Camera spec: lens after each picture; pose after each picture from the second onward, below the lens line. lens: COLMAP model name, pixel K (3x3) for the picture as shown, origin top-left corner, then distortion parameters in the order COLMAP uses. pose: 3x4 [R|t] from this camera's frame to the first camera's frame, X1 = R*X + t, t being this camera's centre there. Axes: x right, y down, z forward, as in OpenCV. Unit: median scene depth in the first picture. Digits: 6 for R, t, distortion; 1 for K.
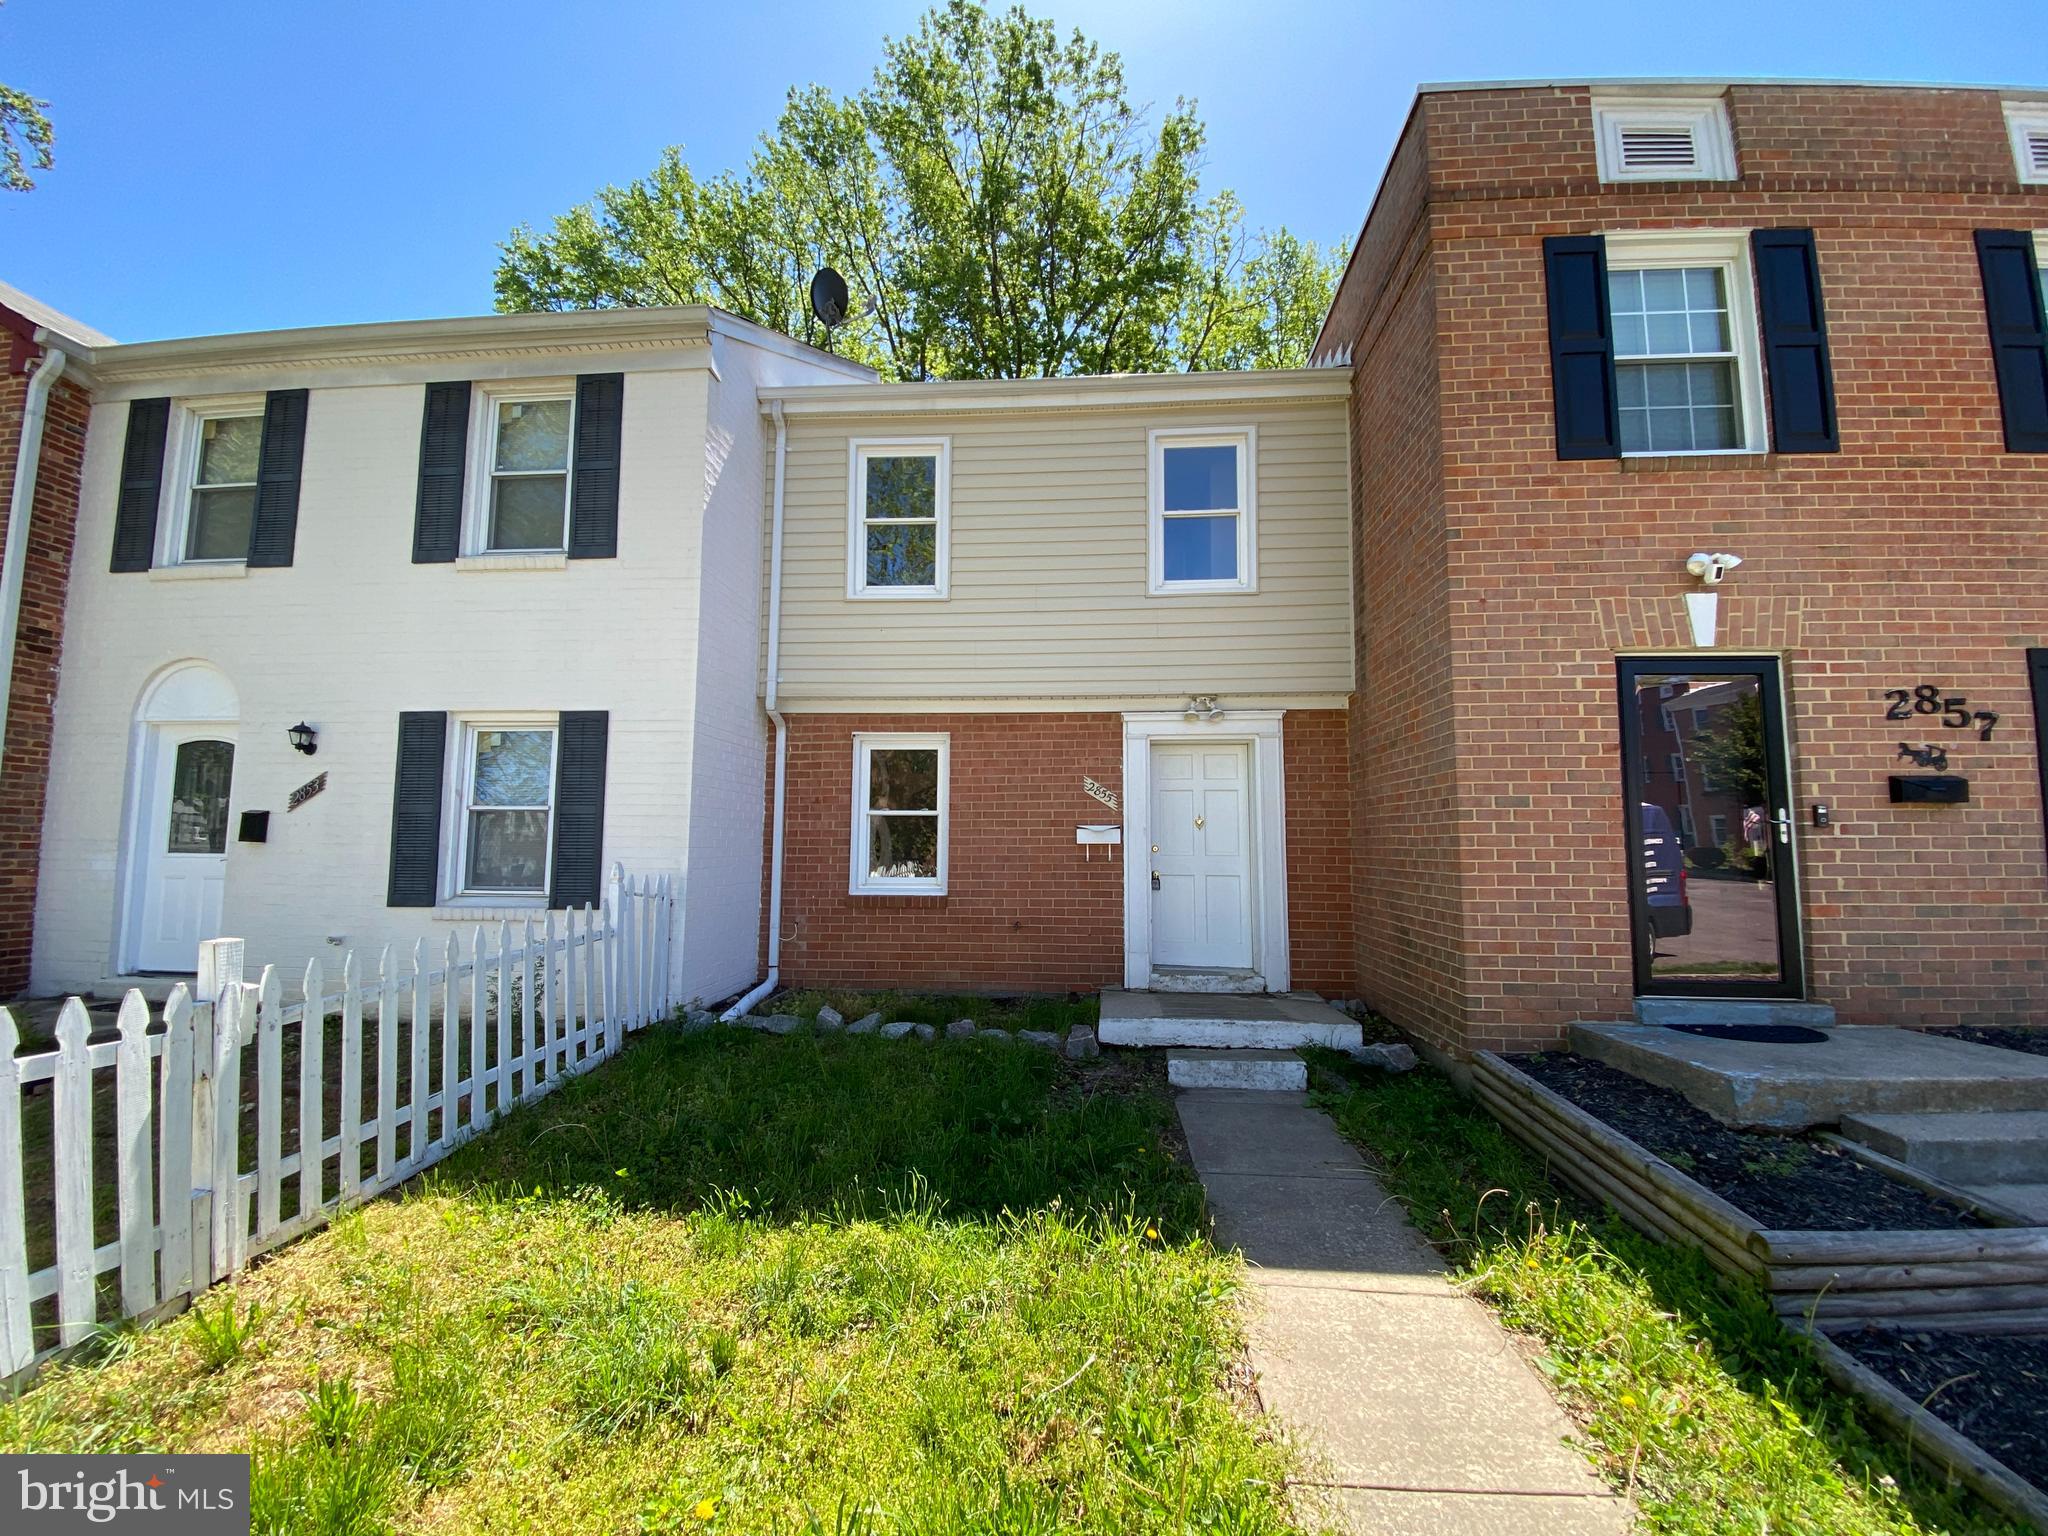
lens RADIAL K [[833.4, 0, 1029.1], [0, 833.4, 773.8], [0, 0, 1]] dist [0.013087, -0.016178]
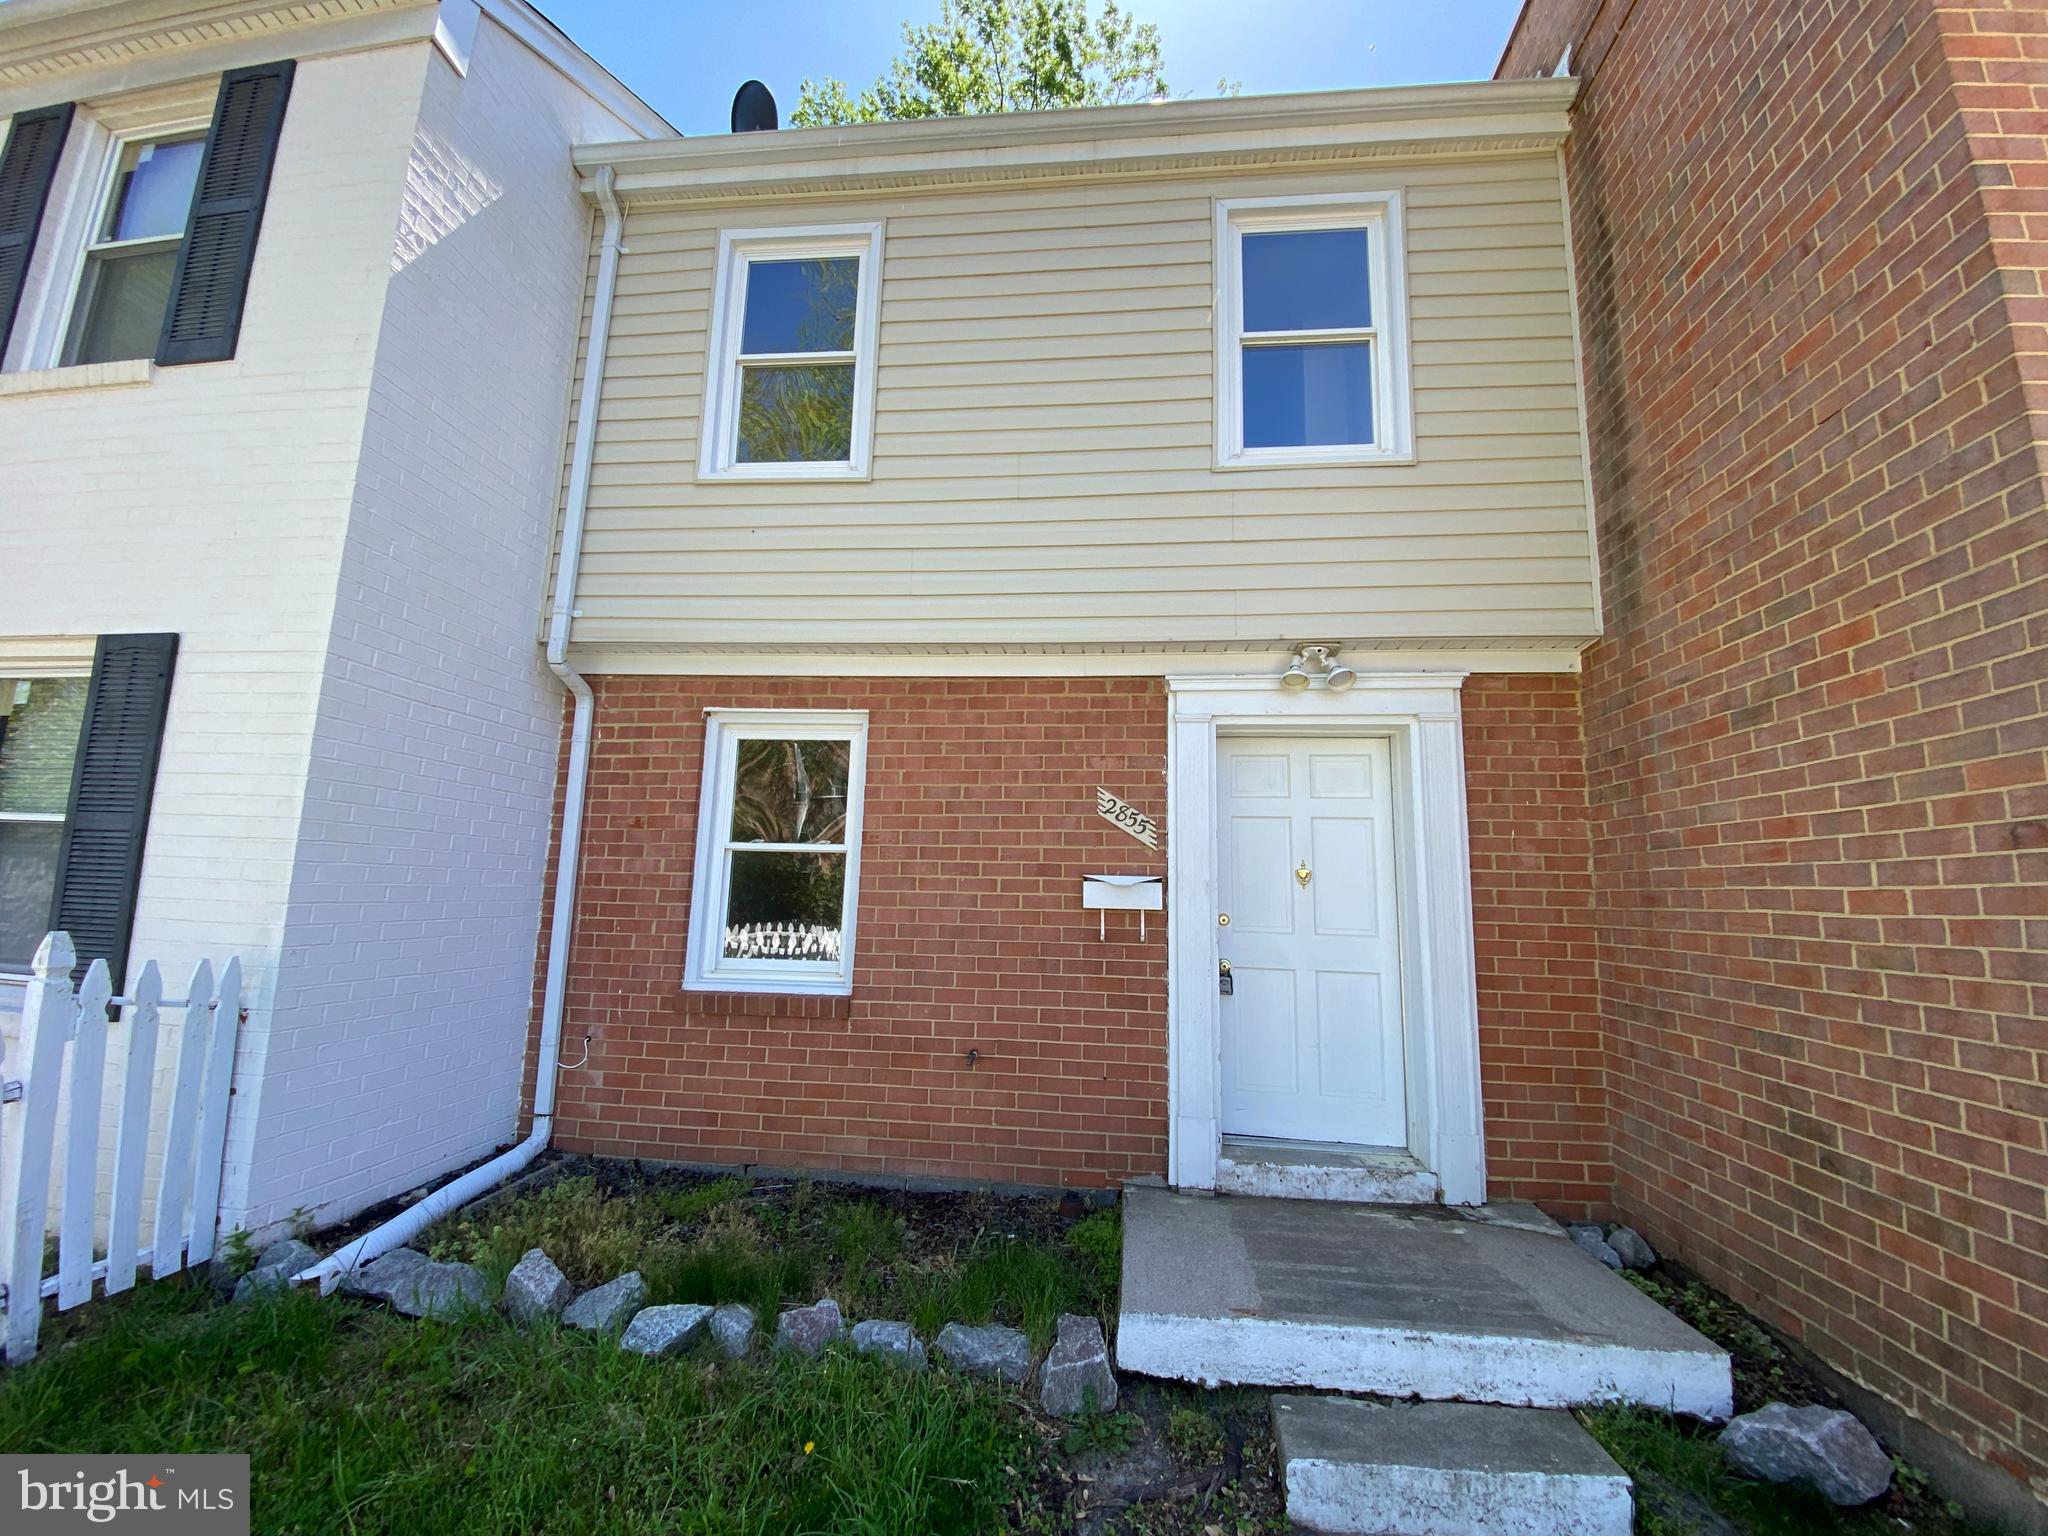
lens RADIAL K [[833.4, 0, 1023.1], [0, 833.4, 767.9], [0, 0, 1]] dist [0.013087, -0.016178]
pose [[0.999098, 0.016410, -0.039163, 0.038326], [-0.018904, 0.997758, -0.064198, 0.027778], [0.038022, 0.064880, 0.997168, 0.448349]]
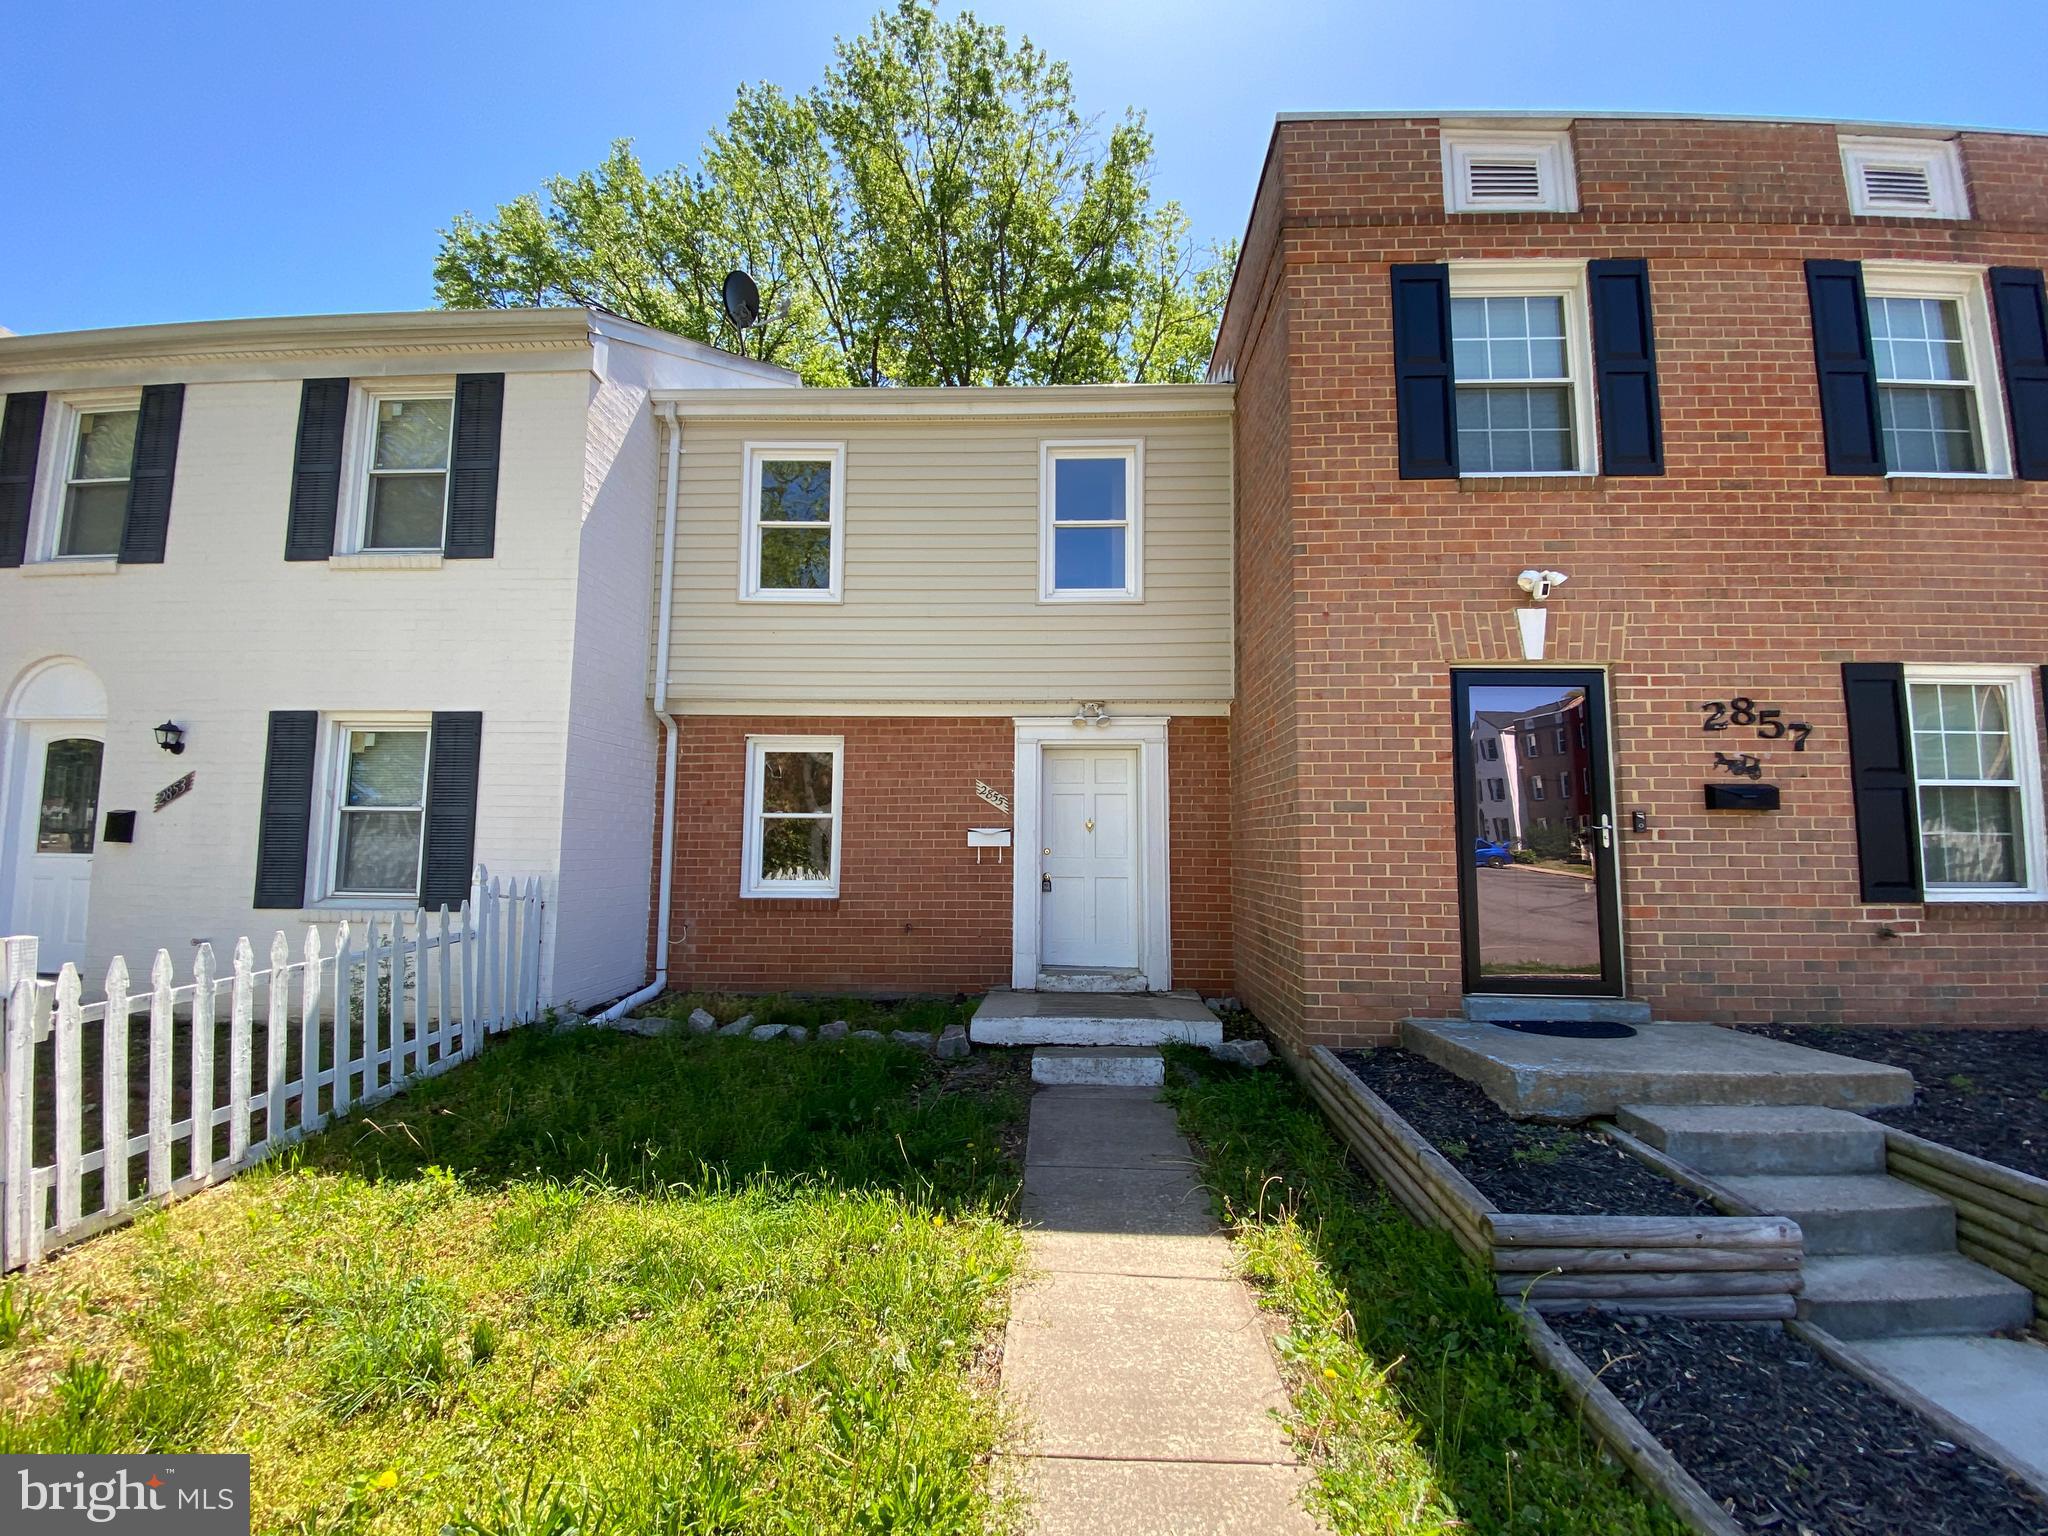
lens RADIAL K [[833.4, 0, 1030.9], [0, 833.4, 775.2], [0, 0, 1]] dist [0.013087, -0.016178]
pose [[0.999253, 0.005611, 0.038247, 0.098037], [-0.005576, 0.999984, -0.001011, -0.002089], [-0.038252, 0.000797, 0.999268, -0.017620]]
